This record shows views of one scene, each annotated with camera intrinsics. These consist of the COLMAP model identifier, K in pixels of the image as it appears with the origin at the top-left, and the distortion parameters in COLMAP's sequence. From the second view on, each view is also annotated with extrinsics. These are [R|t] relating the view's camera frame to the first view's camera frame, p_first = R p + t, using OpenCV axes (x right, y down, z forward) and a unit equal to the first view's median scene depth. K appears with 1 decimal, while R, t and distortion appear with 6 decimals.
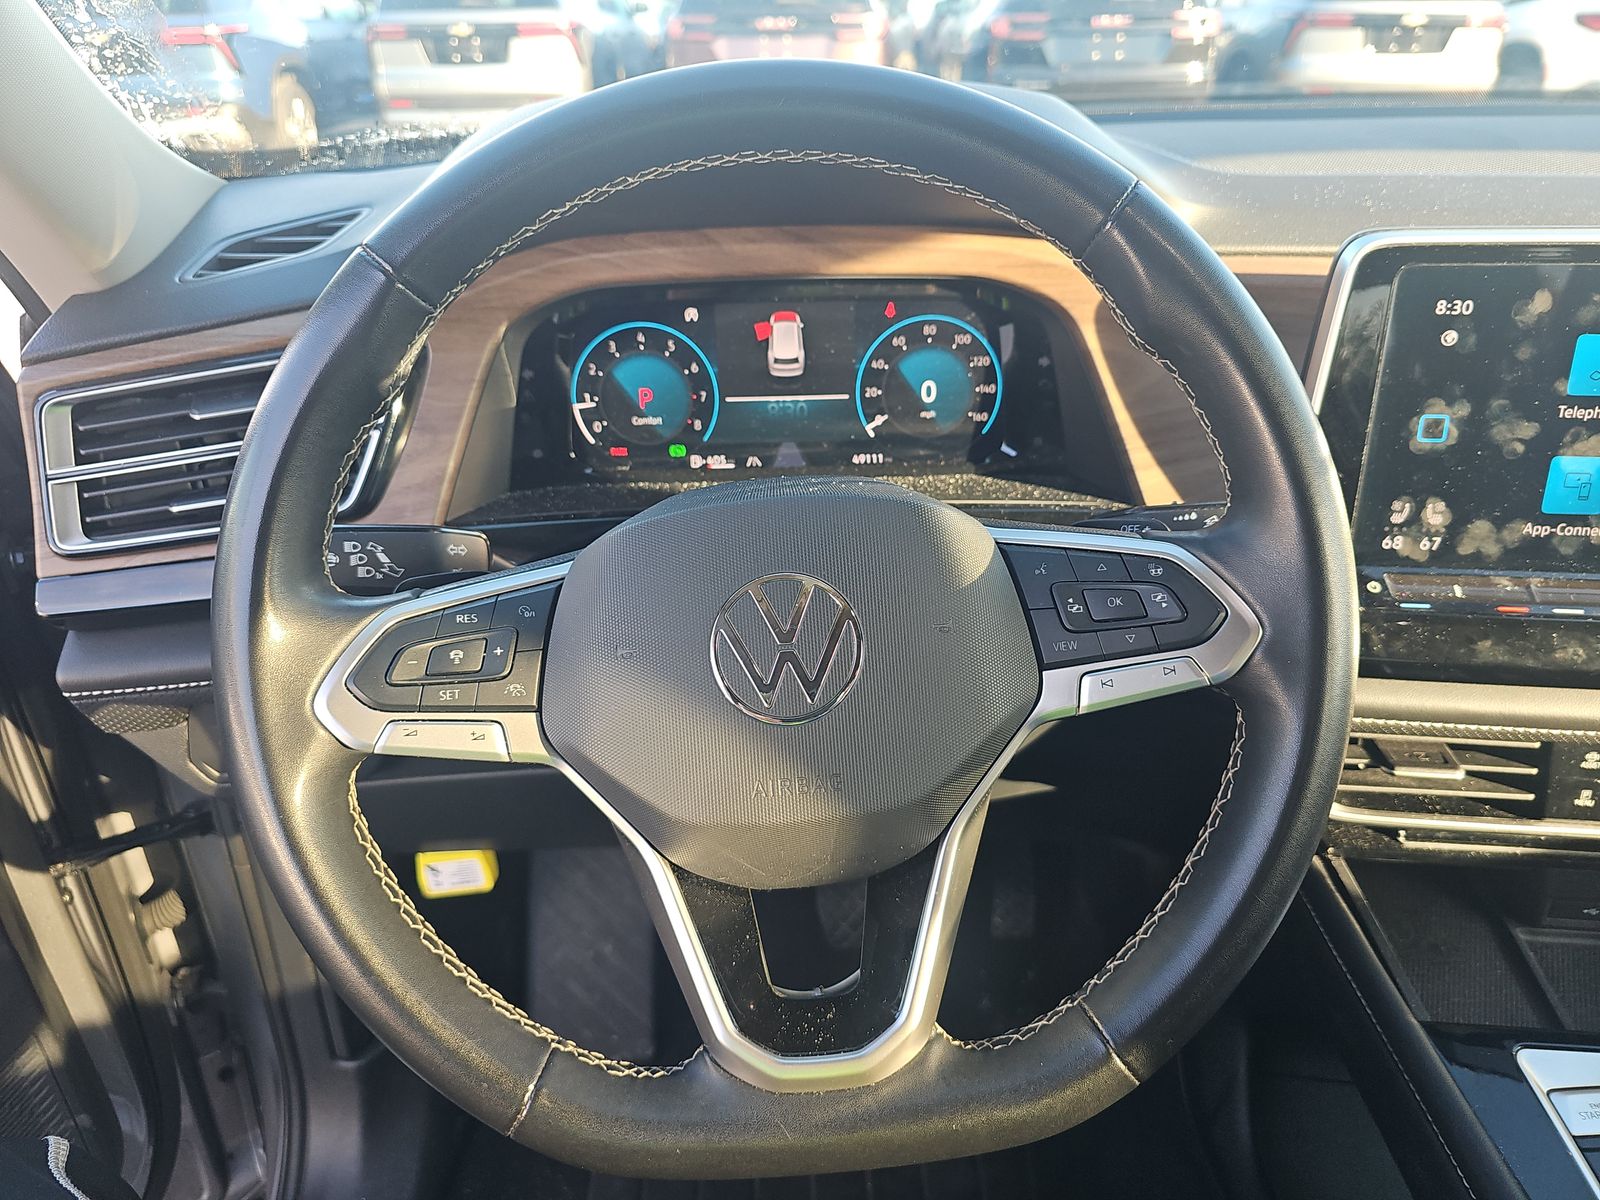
lens RADIAL K [[1054.3, 0, 841.7], [0, 1054.3, 570.6], [0, 0, 1]] dist [0.028805, -0.050478]
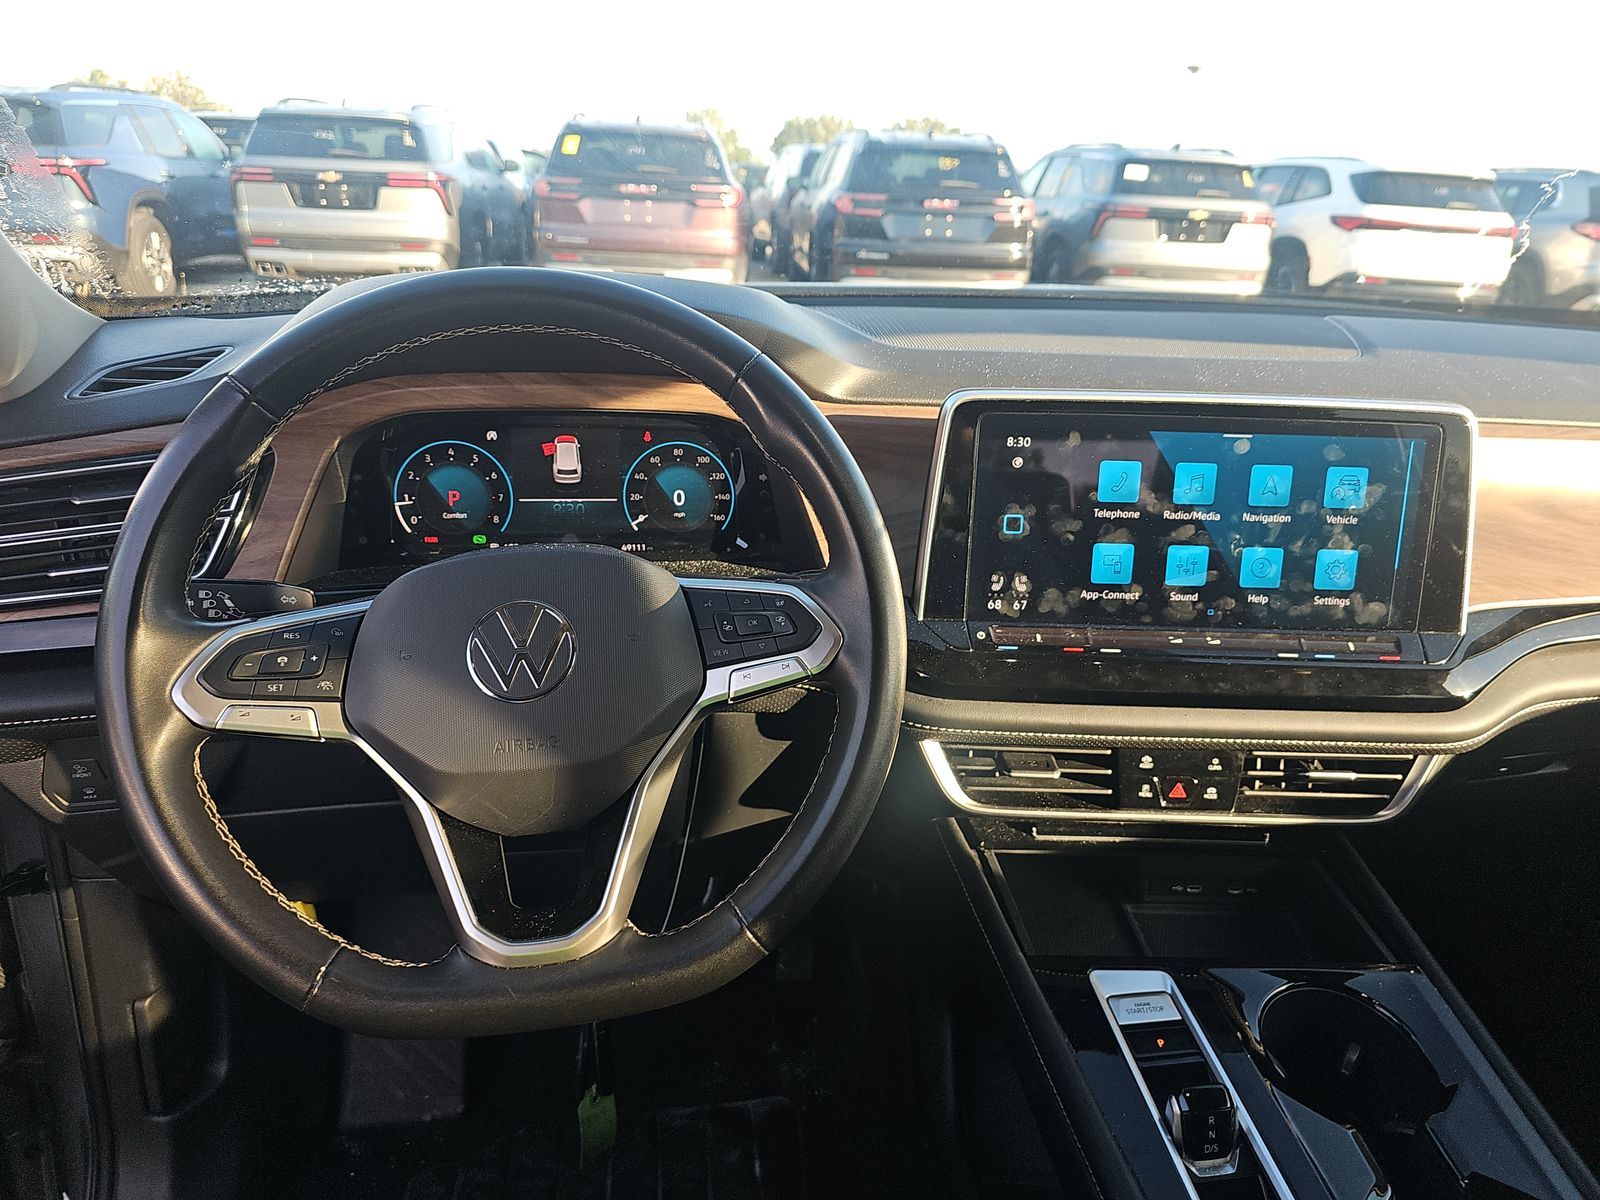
lens RADIAL K [[1087.6, 0, 878.3], [0, 1087.6, 595.1], [0, 0, 1]] dist [0.030049, -0.033648]
pose [[0.991140, 0.006118, 0.132684, 0.156389], [0.009110, 0.993456, -0.113854, 0.113980], [-0.132512, 0.114054, 0.984598, -0.376275]]
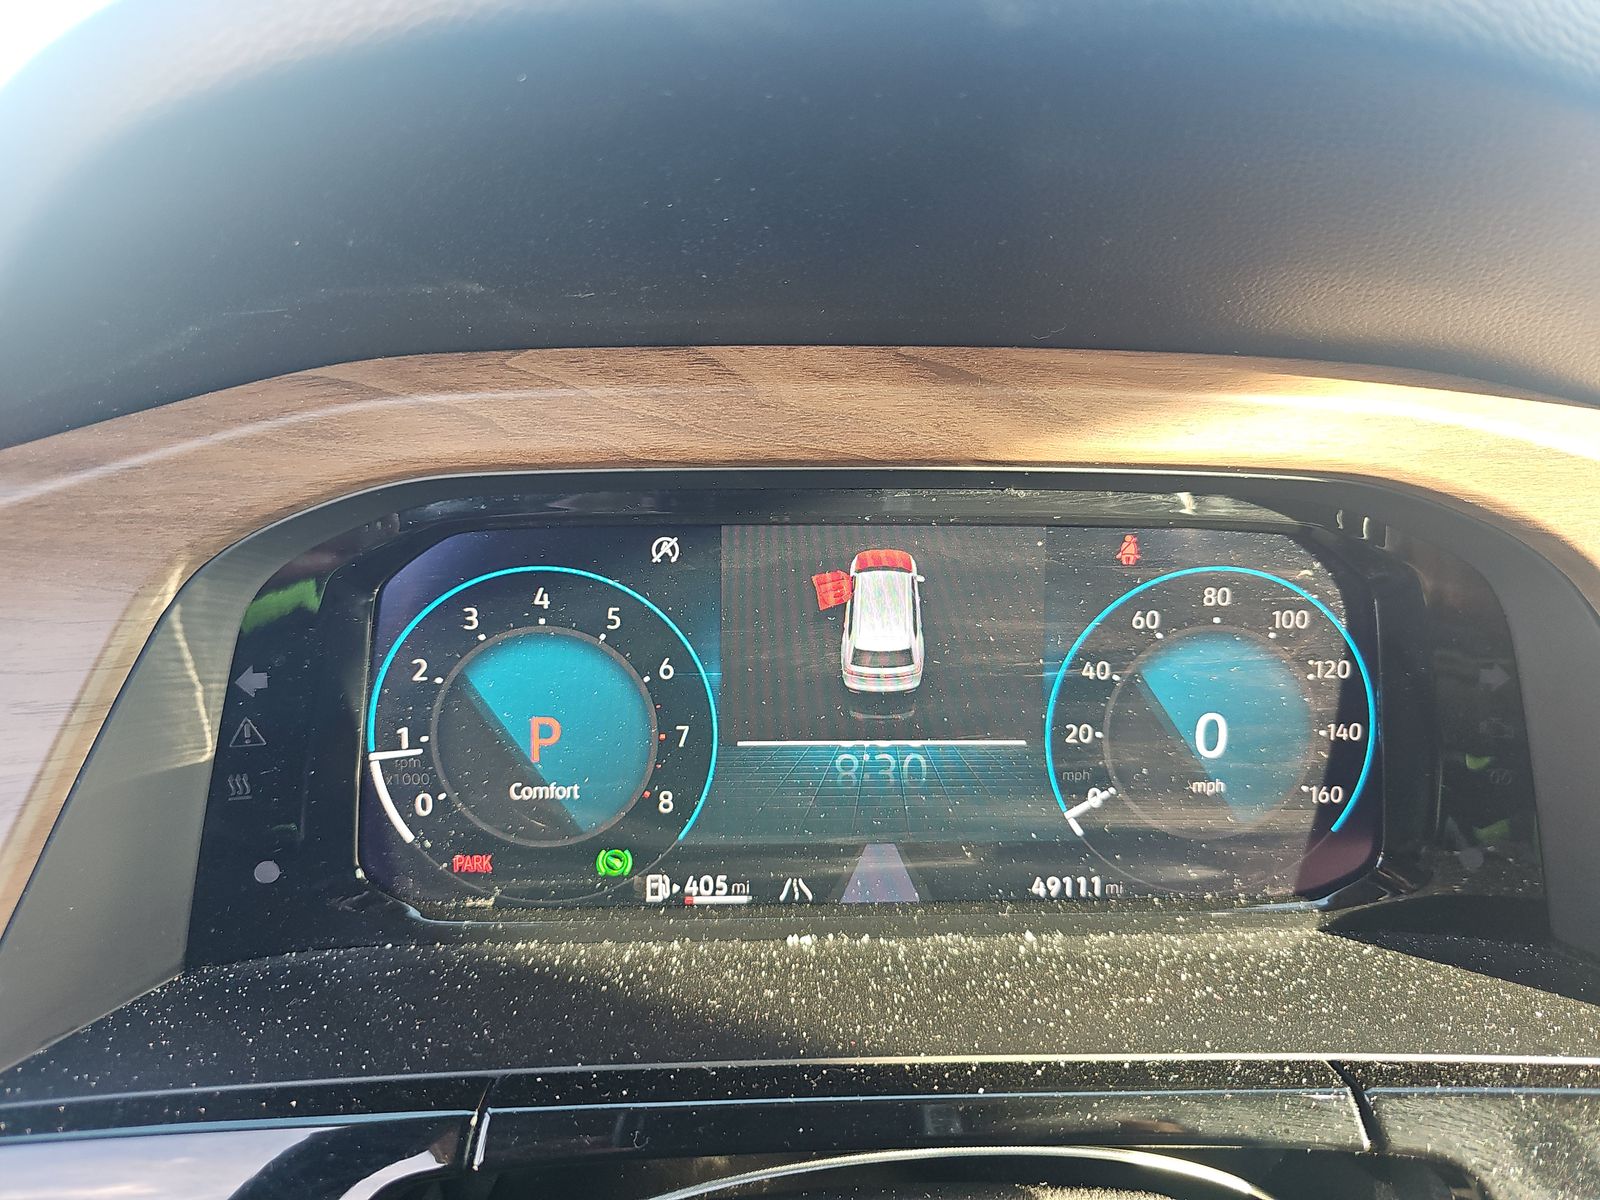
lens RADIAL K [[1054.3, 0, 841.7], [0, 1054.3, 570.6], [0, 0, 1]] dist [0.028805, -0.050478]
pose [[0.999175, 0.024016, 0.032736, -0.087353], [-0.016528, 0.977062, -0.212314, -0.147878], [-0.037084, 0.211597, 0.976653, 0.598595]]
